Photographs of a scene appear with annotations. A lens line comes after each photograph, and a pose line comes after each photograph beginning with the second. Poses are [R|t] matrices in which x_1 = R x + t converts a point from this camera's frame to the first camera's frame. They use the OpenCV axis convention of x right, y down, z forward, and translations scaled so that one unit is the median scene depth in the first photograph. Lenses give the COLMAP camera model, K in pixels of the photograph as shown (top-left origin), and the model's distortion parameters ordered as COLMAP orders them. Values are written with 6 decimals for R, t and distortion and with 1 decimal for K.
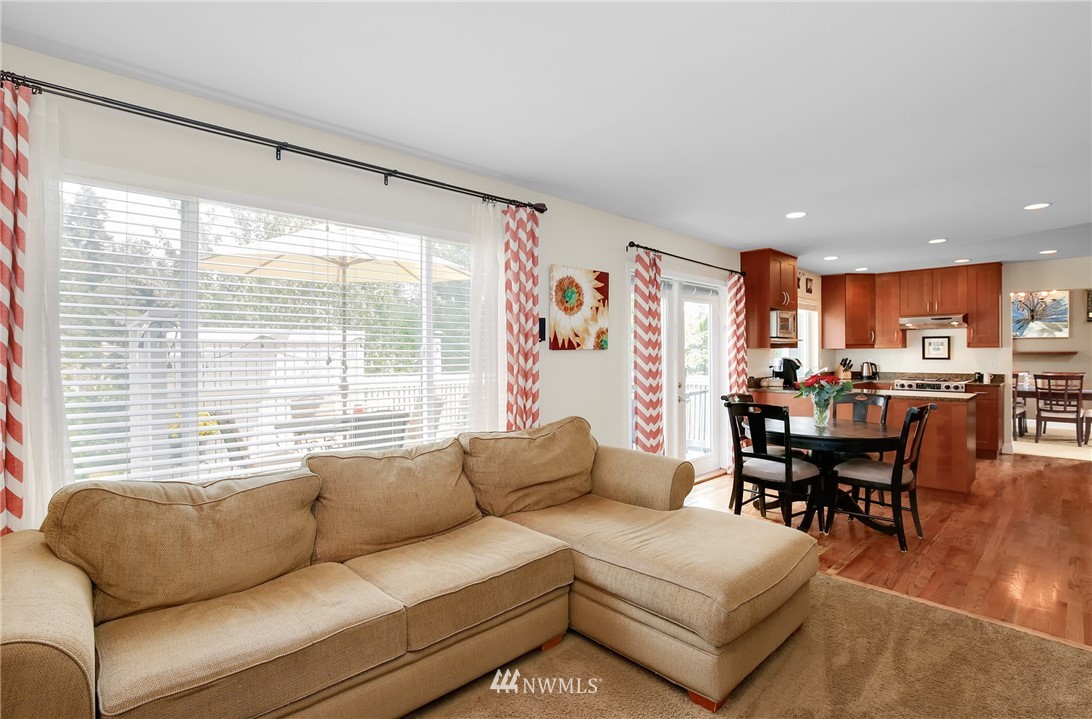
lens RADIAL K [[524.9, 0, 553.4], [0, 524.9, 354.2], [0, 0, 1]] dist [-0.016859, 0.001378]
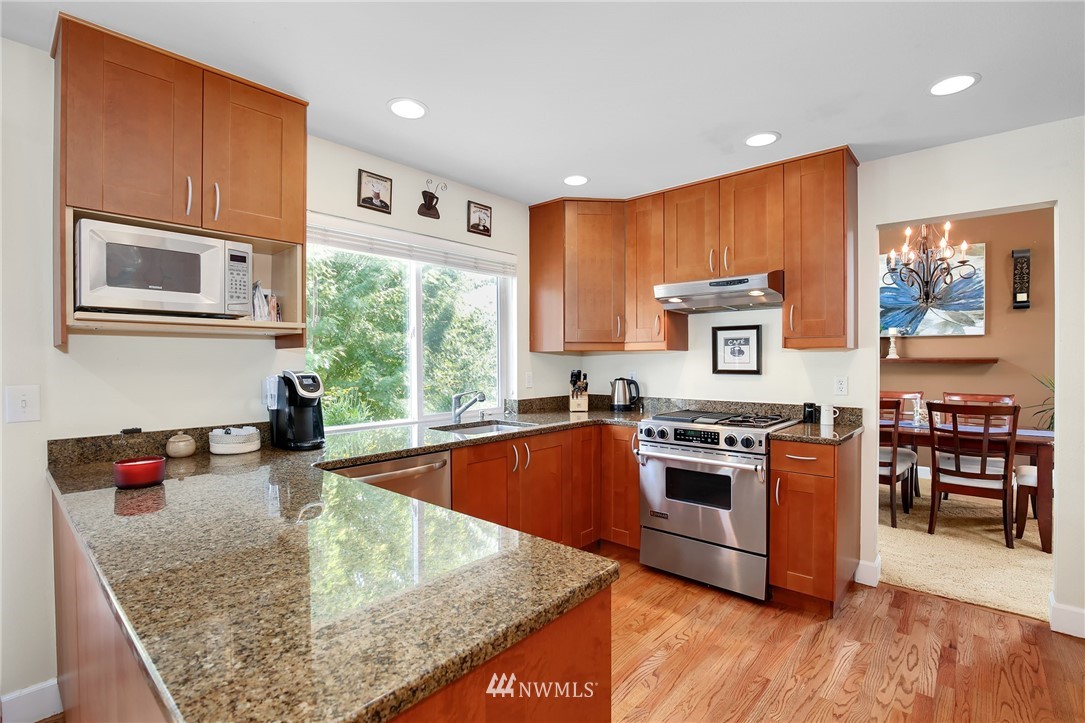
lens RADIAL K [[509.0, 0, 535.3], [0, 509.0, 363.4], [0, 0, 1]] dist [-0.027489, 0.000093]
pose [[0.997813, 0.000990, 0.066098, 0.511262], [-0.001426, 0.999978, 0.006554, -0.002202], [-0.066090, -0.006634, 0.997792, 0.535211]]
